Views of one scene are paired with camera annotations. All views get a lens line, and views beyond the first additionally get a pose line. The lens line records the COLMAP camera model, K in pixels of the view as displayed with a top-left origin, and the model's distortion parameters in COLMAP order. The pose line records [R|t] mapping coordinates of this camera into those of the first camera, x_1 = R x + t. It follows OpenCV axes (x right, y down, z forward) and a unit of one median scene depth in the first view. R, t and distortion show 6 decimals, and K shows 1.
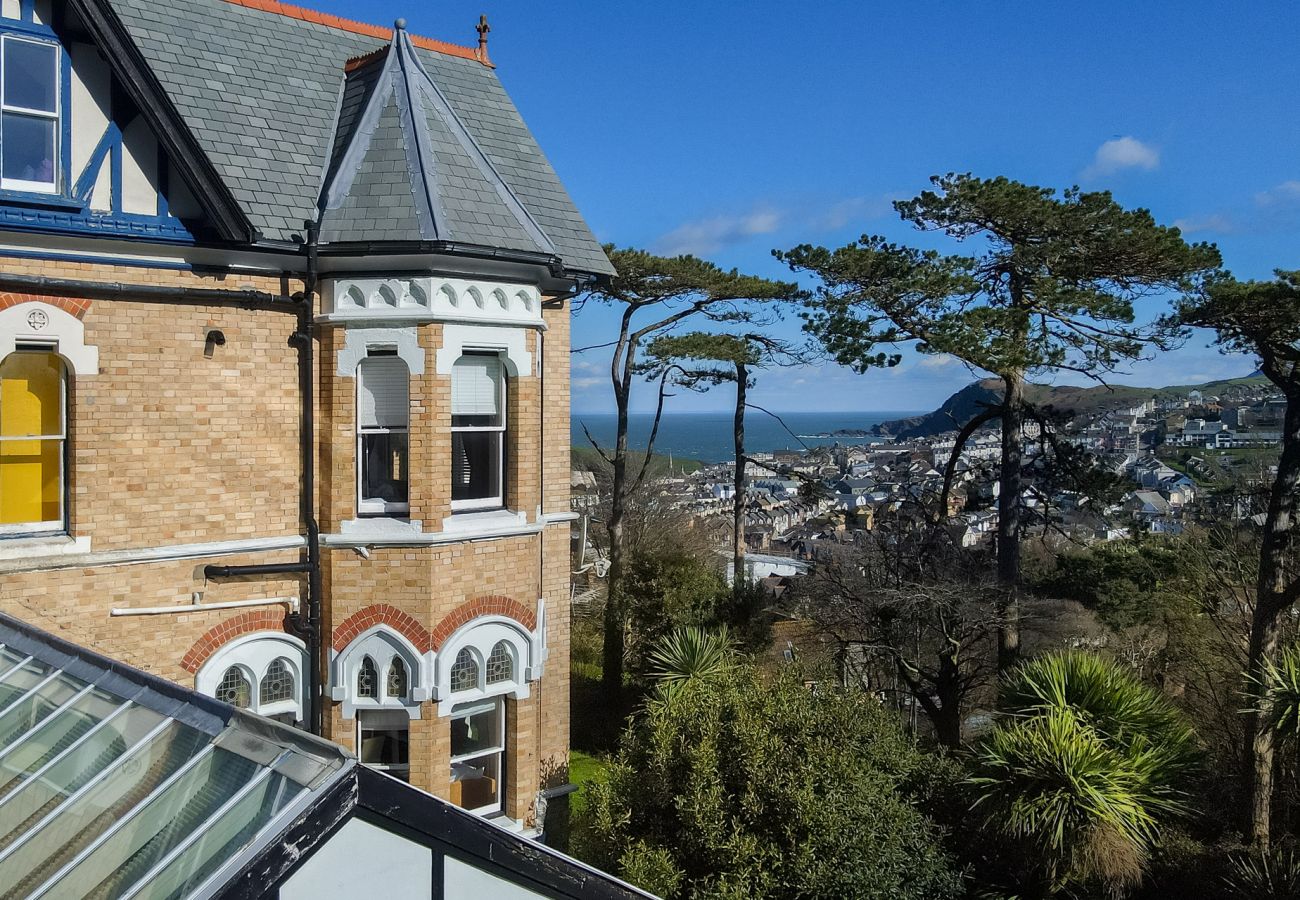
lens RADIAL K [[1128.0, 0, 650.0], [0, 1128.0, 450.0], [0, 0, 1]] dist [-0.004478, -0.002543]
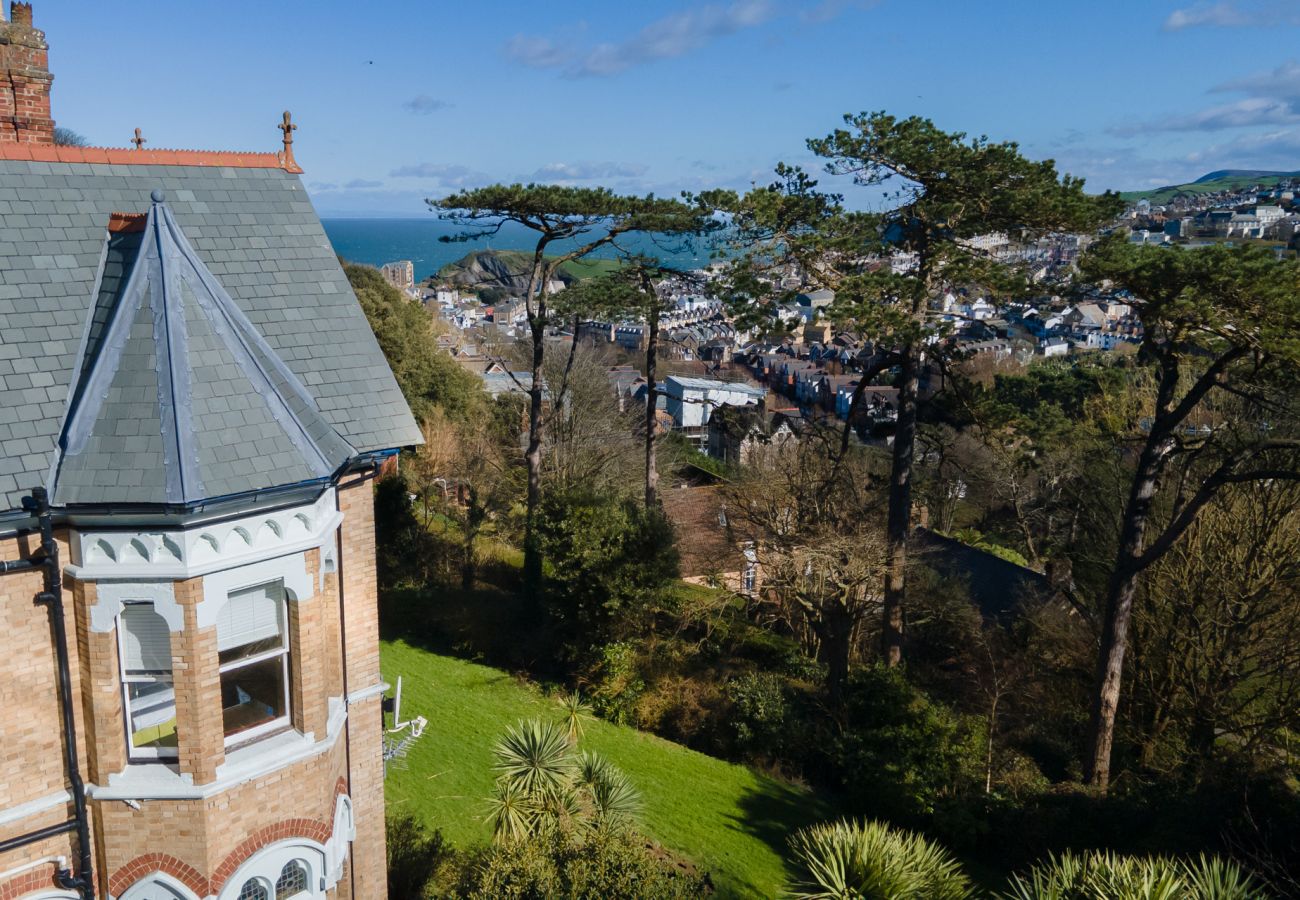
lens RADIAL K [[1075.0, 0, 695.0], [0, 1075.0, 450.7], [0, 0, 1]] dist [0.003969, 0.005669]
pose [[0.997921, -0.001882, 0.064420, 0.149859], [-0.010258, 0.982192, 0.187598, -0.335447], [-0.063625, -0.187869, 0.980131, 0.082991]]
